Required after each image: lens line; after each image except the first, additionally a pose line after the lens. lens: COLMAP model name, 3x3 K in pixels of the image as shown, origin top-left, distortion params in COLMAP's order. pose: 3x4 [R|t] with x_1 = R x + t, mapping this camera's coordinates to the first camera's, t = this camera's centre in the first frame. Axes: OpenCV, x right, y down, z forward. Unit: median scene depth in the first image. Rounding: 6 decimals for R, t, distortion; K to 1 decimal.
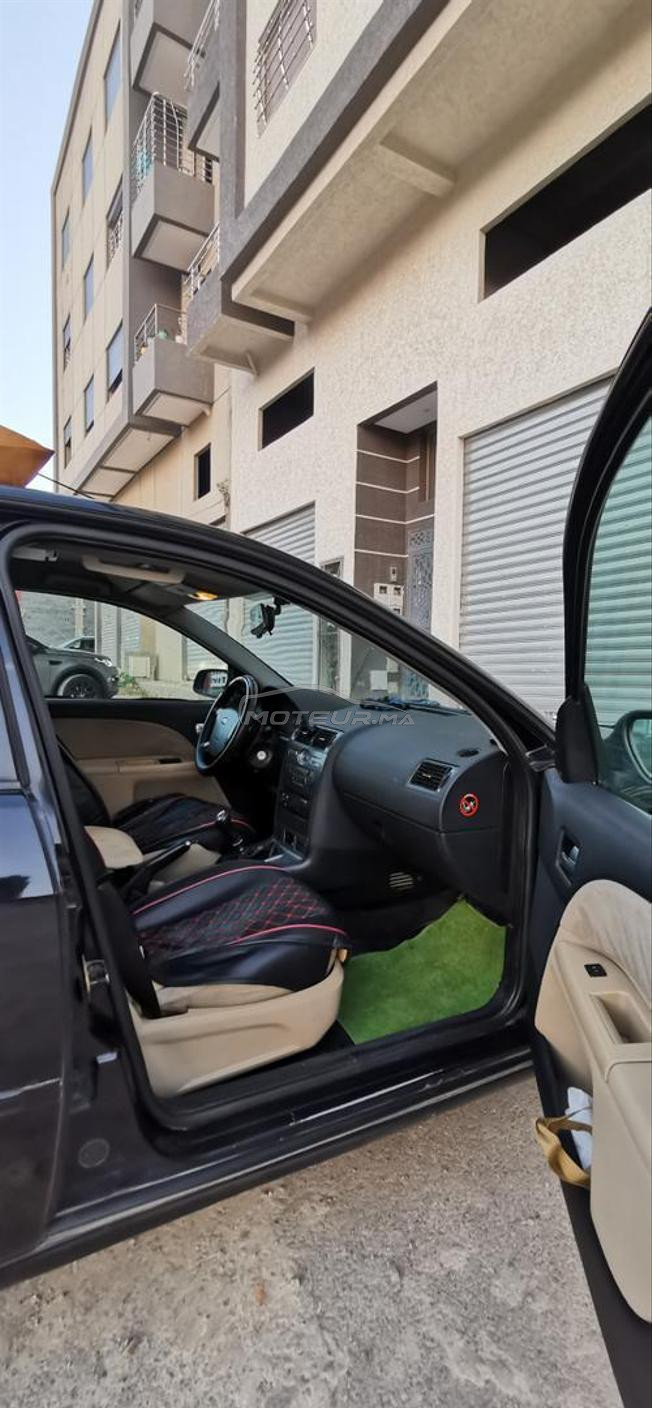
lens RADIAL K [[677.9, 0, 326.0], [0, 677.9, 704.0], [0, 0, 1]] dist [-0.000637, 0.029822]
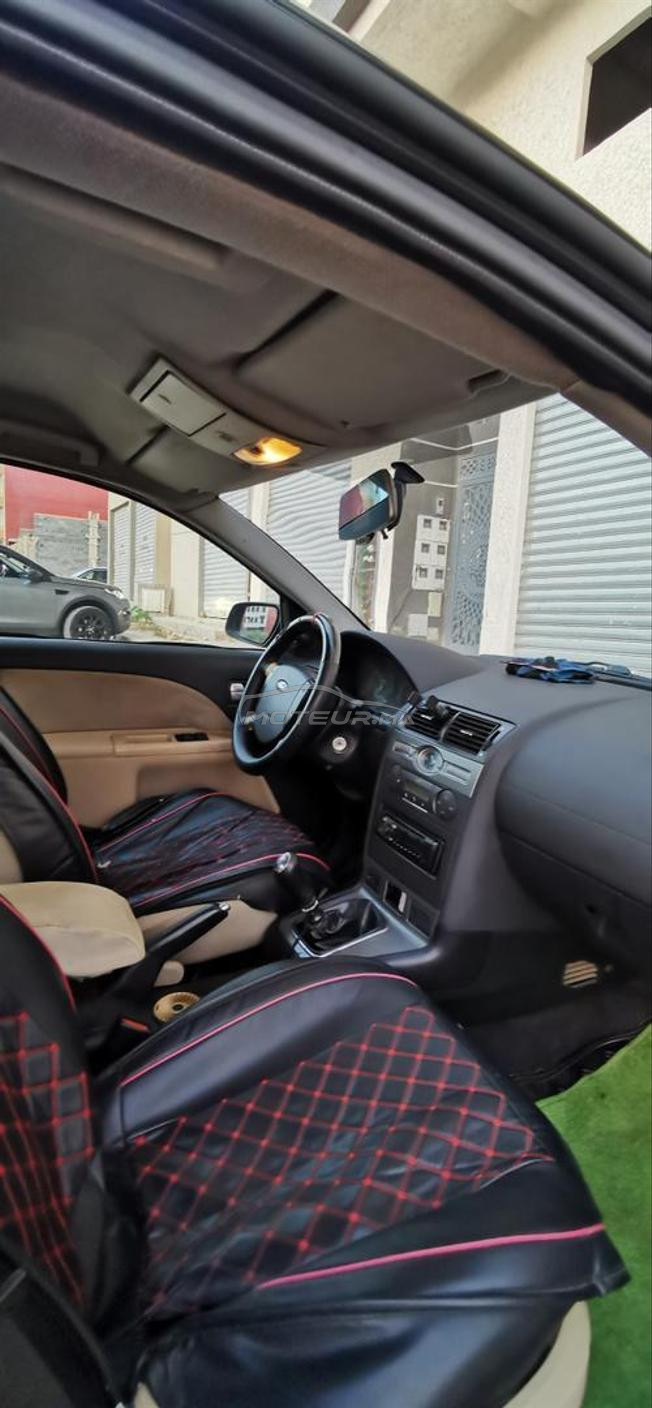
lens RADIAL K [[677.9, 0, 326.0], [0, 677.9, 704.0], [0, 0, 1]] dist [-0.000637, 0.029822]
pose [[0.999004, 0.041414, -0.016638, -0.032757], [-0.039850, 0.995556, 0.085318, -0.004389], [0.020097, -0.084570, 0.996215, 0.126849]]
